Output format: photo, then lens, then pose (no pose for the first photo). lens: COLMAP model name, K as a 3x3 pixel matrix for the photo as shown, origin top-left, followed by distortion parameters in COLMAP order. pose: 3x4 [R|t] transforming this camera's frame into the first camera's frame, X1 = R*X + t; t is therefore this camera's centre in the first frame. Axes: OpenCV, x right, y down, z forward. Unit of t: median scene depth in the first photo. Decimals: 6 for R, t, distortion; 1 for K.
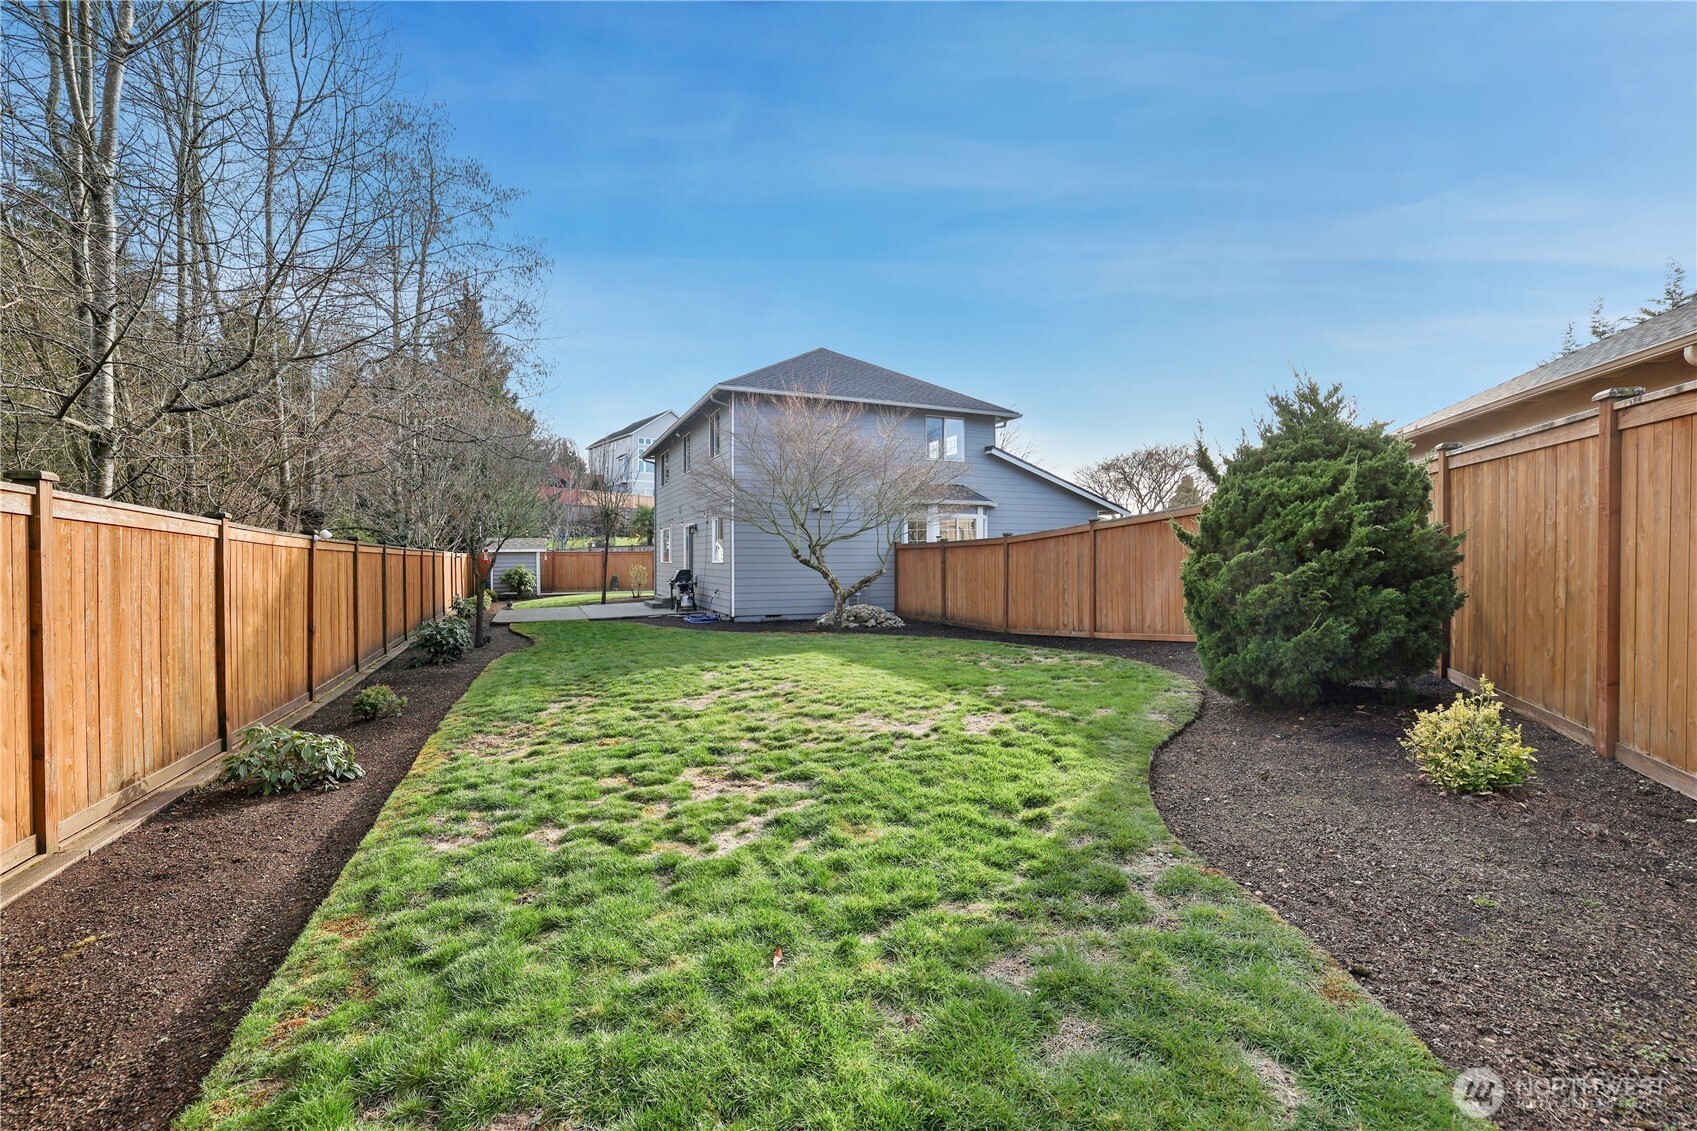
lens RADIAL K [[738.3, 0, 846.6], [0, 738.3, 553.0], [0, 0, 1]] dist [-0.047814, 0.018119]
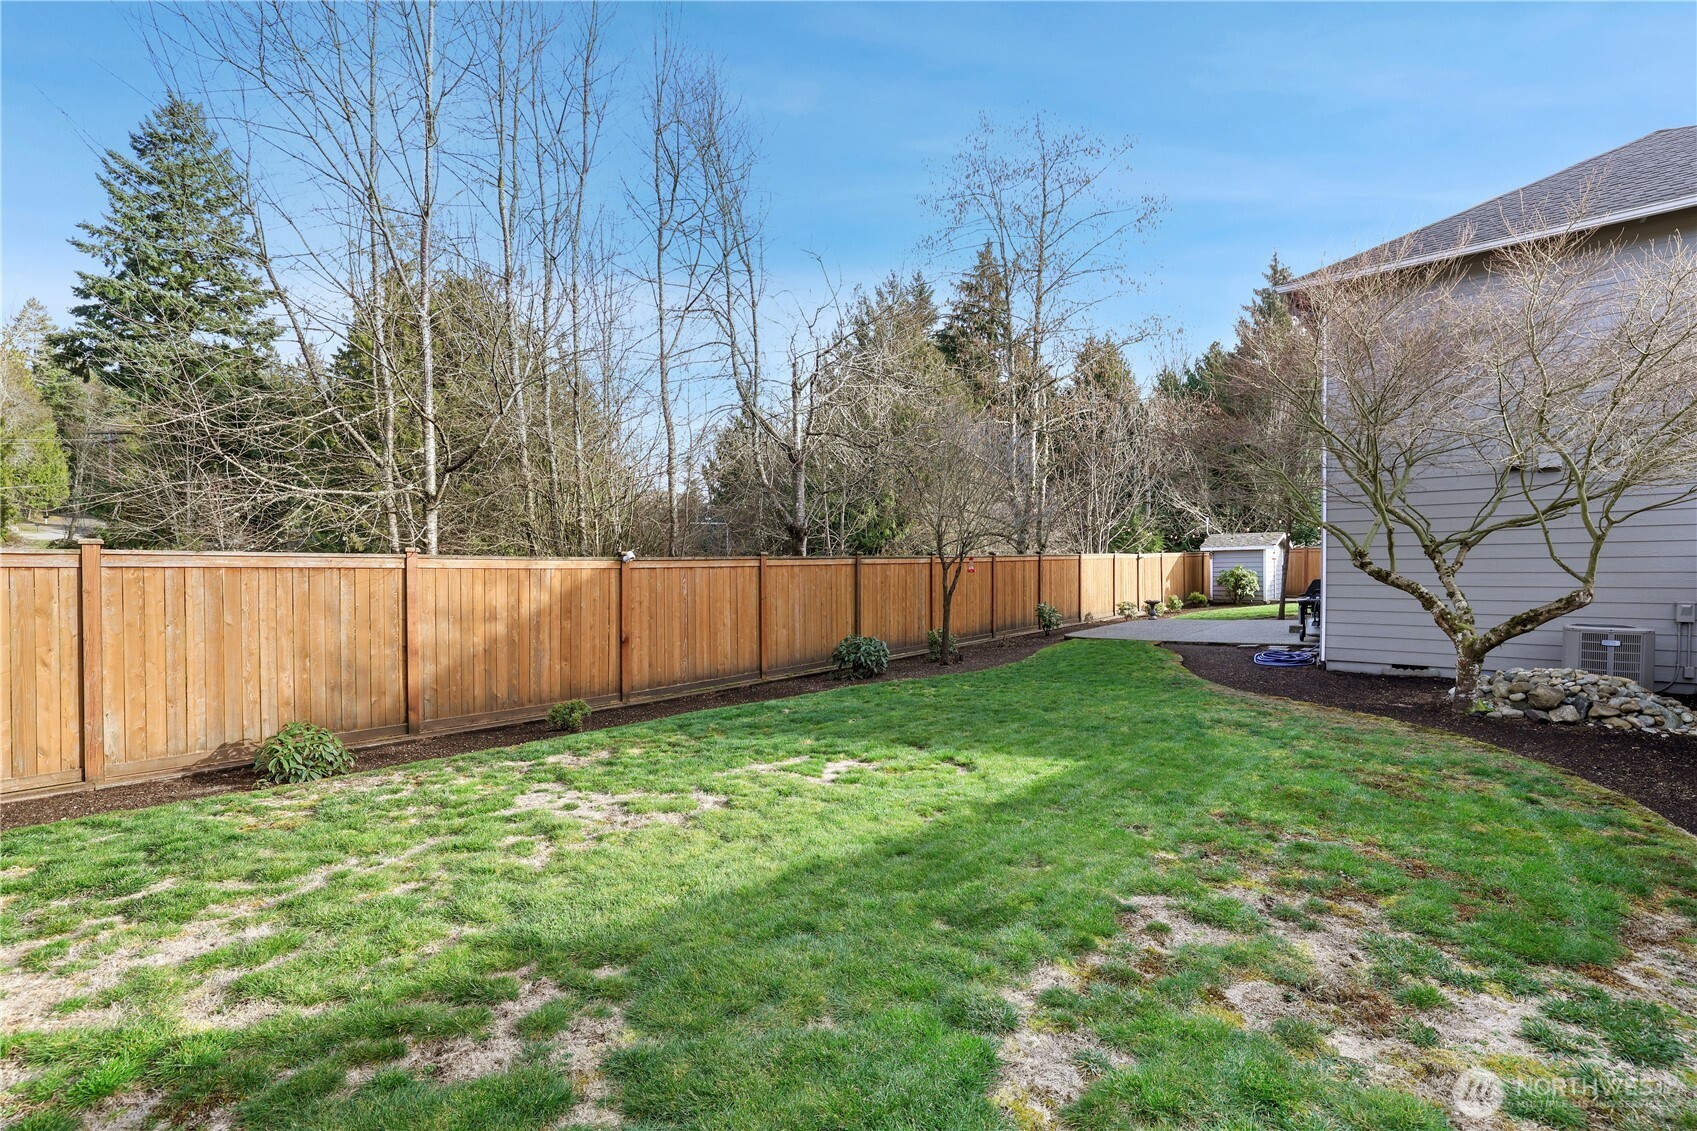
lens RADIAL K [[738.3, 0, 846.6], [0, 738.3, 553.0], [0, 0, 1]] dist [-0.047814, 0.018119]
pose [[0.434239, -0.010079, -0.900741, 0.245982], [0.019648, 0.999805, -0.001715, -0.010569], [0.900584, -0.016953, 0.434352, 0.422013]]
